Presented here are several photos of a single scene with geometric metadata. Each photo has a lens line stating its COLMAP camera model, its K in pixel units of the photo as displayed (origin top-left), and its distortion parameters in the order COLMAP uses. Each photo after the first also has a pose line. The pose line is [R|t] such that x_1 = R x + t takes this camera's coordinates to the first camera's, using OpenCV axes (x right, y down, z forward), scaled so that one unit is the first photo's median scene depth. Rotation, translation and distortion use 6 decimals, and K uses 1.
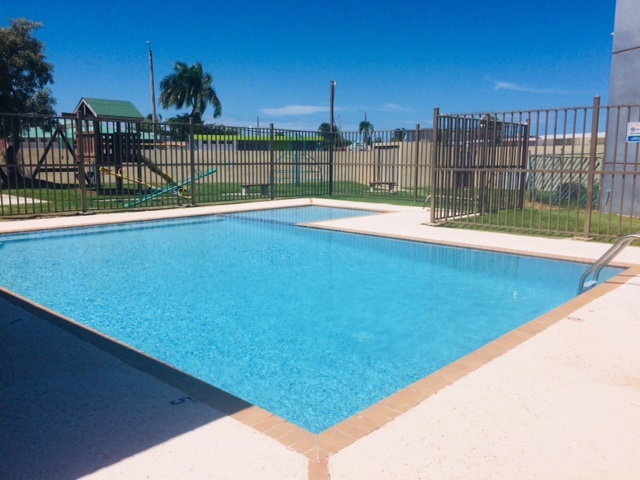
lens RADIAL K [[546.4, 0, 320.0], [0, 546.4, 240.0], [0, 0, 1]] dist [-0.001186, 0.000073]
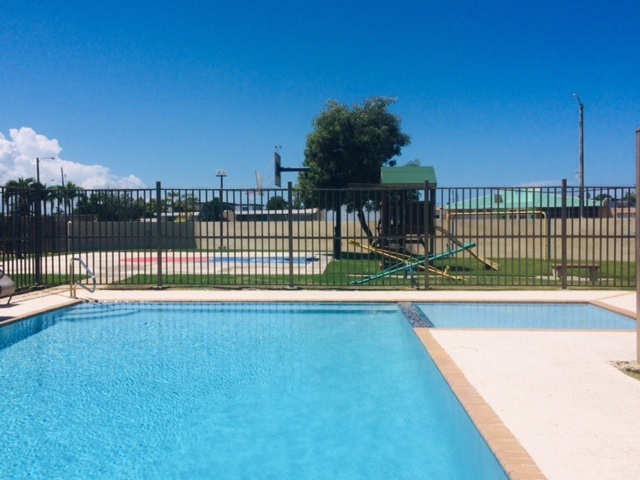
lens RADIAL K [[585.6, 0, 319.5], [0, 585.6, 224.5], [0, 0, 1]] dist [-0.006686, -0.002014]
pose [[0.641050, -0.008149, -0.767456, 0.252642], [-0.110506, 0.988544, -0.102802, -0.040917], [0.759502, 0.150710, 0.632806, 0.271644]]
